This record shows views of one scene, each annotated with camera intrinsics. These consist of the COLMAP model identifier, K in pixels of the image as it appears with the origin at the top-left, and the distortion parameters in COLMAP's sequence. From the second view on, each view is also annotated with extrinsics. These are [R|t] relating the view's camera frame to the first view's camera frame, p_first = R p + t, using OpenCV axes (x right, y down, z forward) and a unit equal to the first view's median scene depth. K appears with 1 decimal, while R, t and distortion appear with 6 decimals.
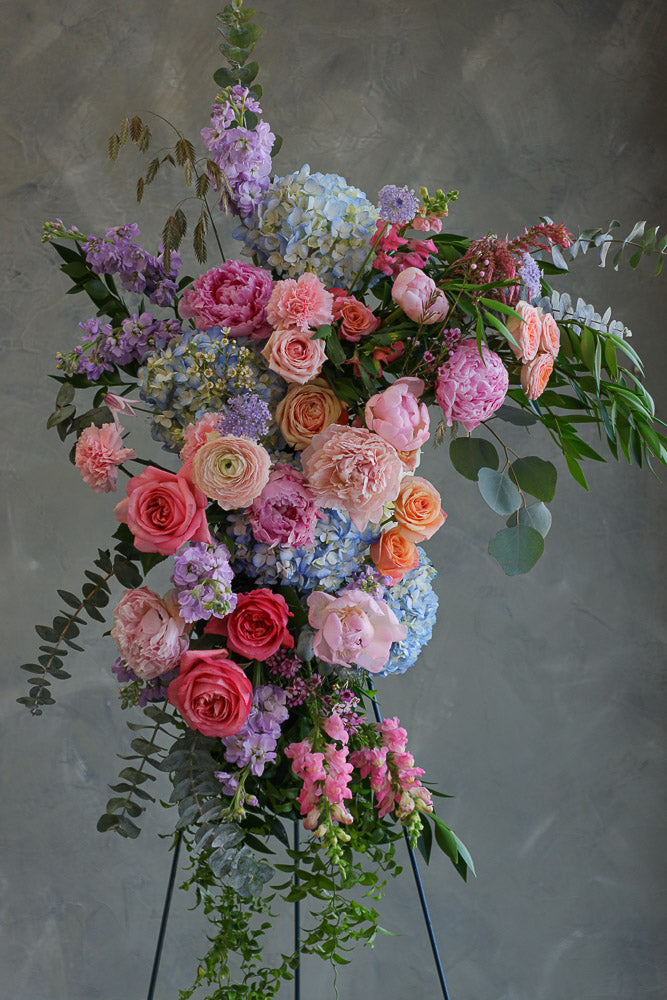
lens RADIAL K [[2306.2, 0, 298.9], [0, 2306.2, 520.5], [0, 0, 1]] dist [0.113125, 0.161137]
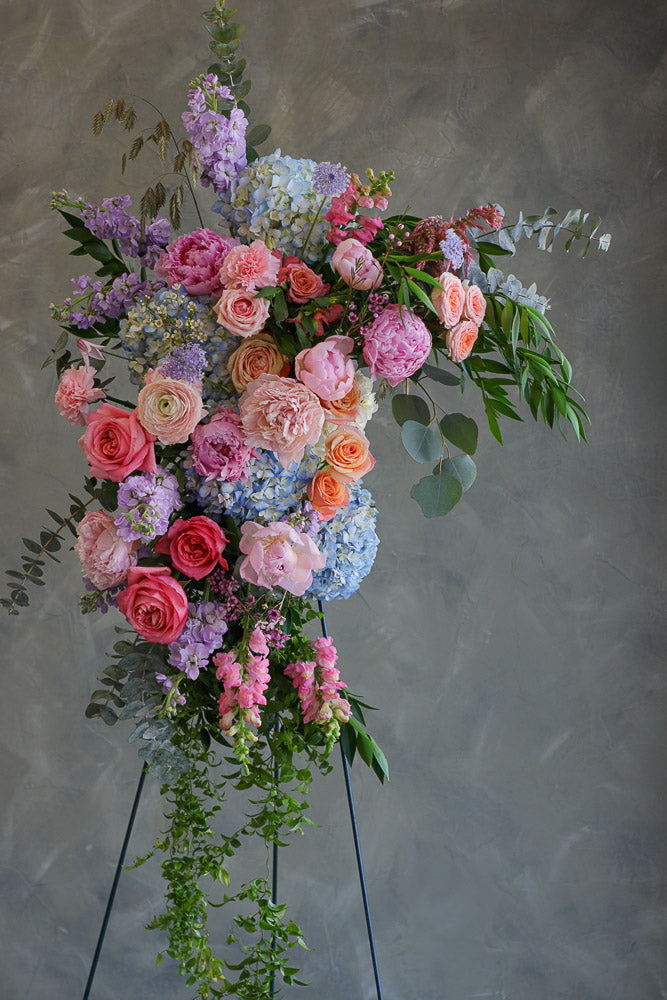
lens RADIAL K [[1687.6, 0, 338.1], [0, 1687.6, 525.6], [0, 0, 1]] dist [0.053875, 0.021335]
pose [[0.988999, 0.055966, -0.136928, 0.160934], [-0.053121, 0.998291, 0.024348, 0.010064], [0.138057, -0.016807, 0.990282, 0.179011]]
